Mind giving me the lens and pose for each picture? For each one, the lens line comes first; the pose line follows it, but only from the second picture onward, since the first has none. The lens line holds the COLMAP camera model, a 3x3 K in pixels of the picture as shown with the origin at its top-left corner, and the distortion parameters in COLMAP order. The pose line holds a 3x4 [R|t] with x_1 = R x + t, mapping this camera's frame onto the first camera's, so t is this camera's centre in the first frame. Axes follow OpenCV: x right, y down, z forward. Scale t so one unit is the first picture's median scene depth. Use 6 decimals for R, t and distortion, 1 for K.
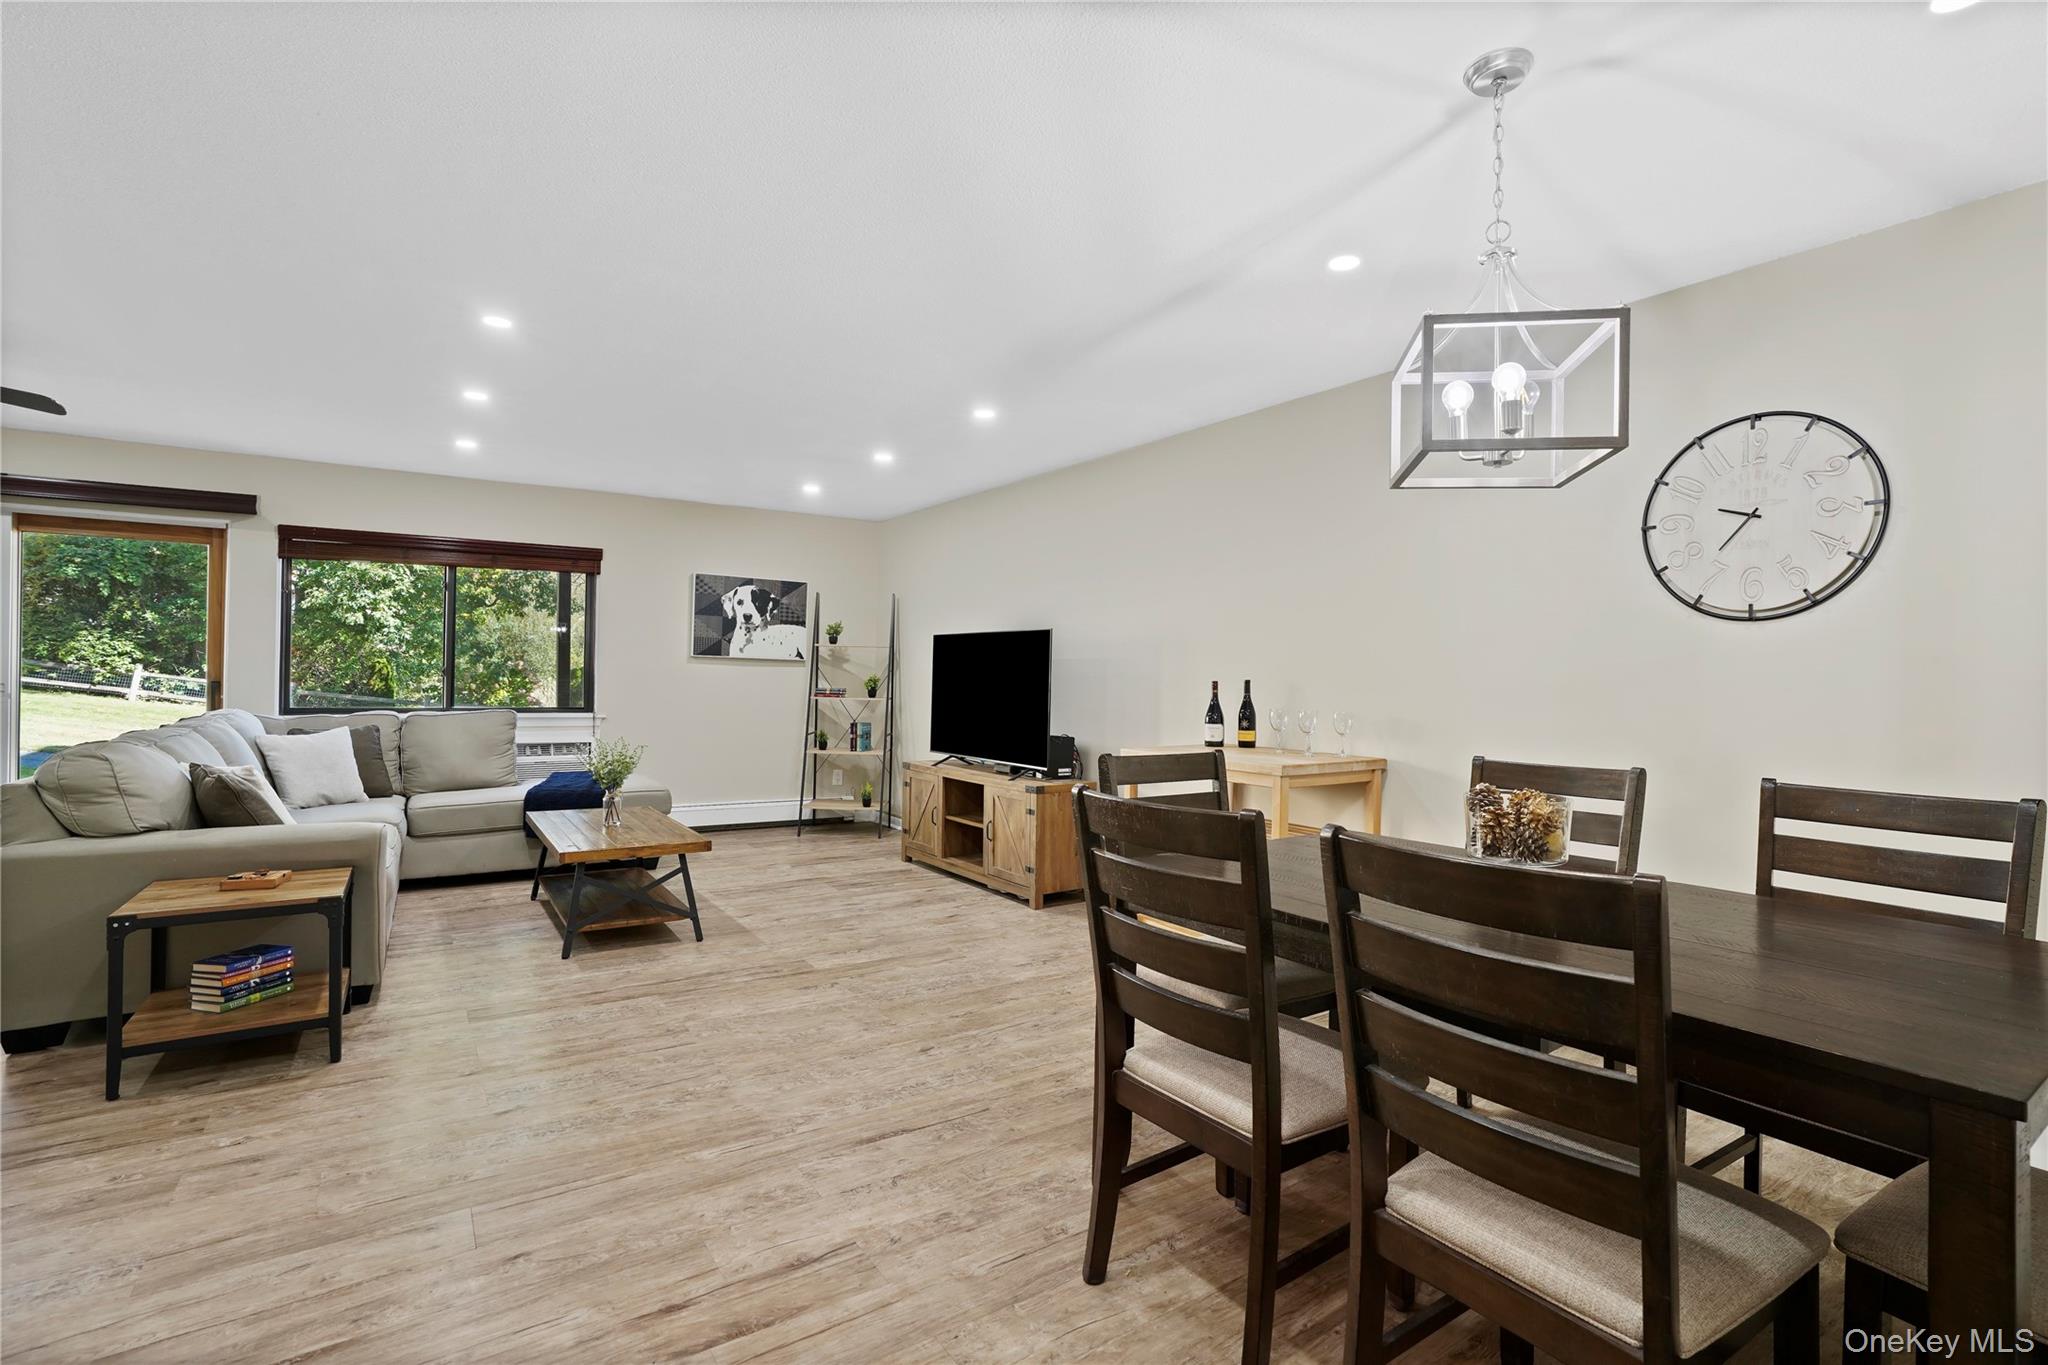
lens RADIAL K [[936.2, 0, 1039.0], [0, 936.2, 679.6], [0, 0, 1]] dist [-0.050068, 0.025906]
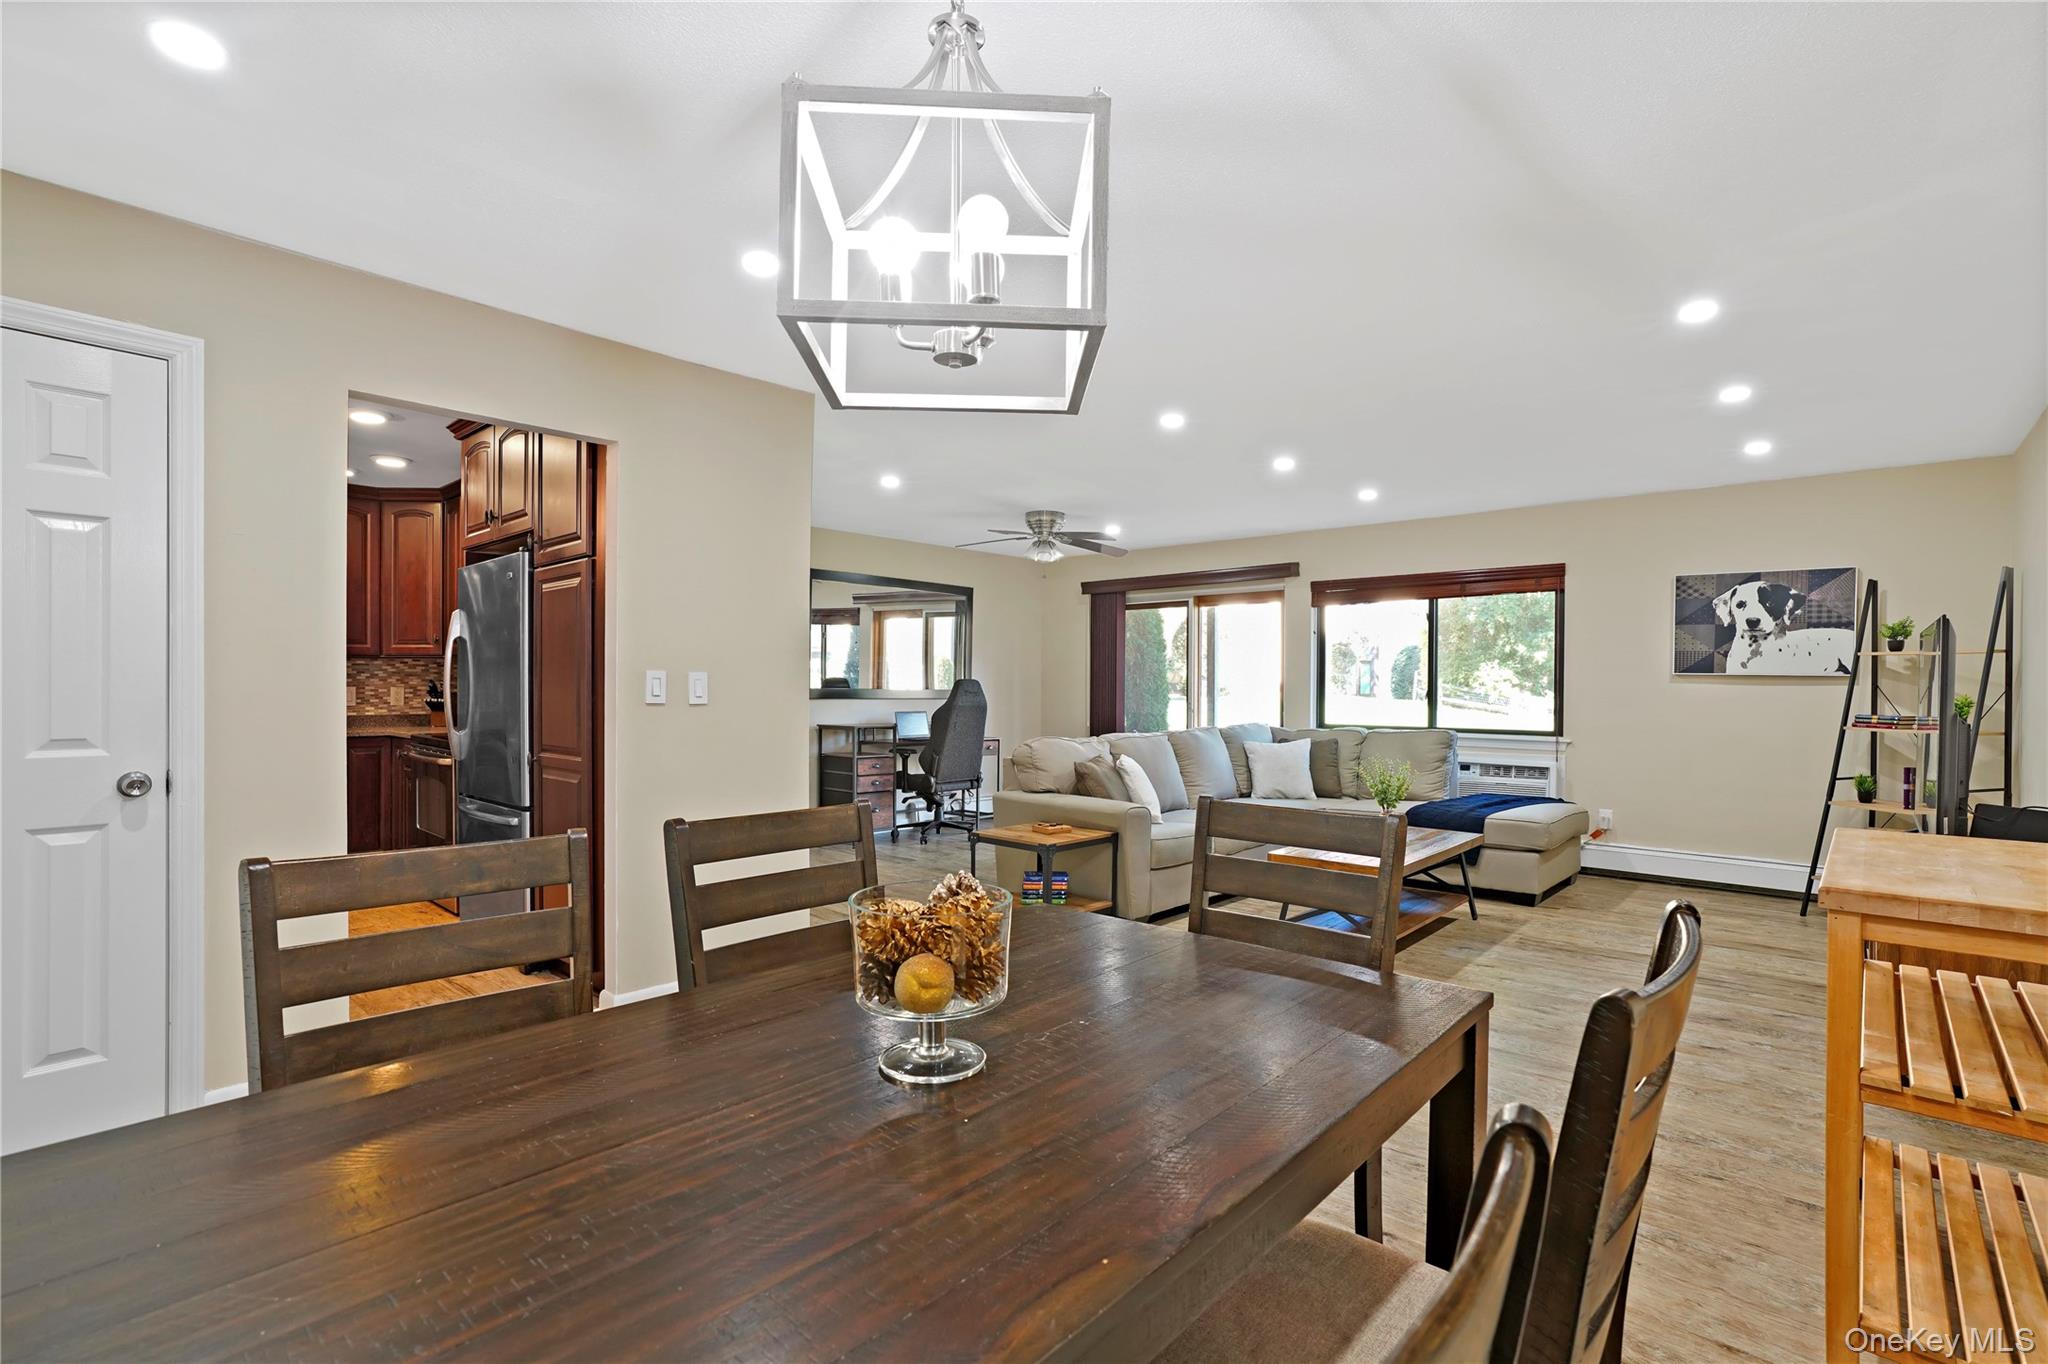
lens RADIAL K [[956.4, 0, 1049.3], [0, 956.4, 686.7], [0, 0, 1]] dist [-0.062761, 0.031462]
pose [[0.248414, -0.011672, -0.968584, 0.348640], [-0.002918, 0.999914, -0.012798, -0.001771], [0.968650, 0.006006, 0.248358, 0.275490]]
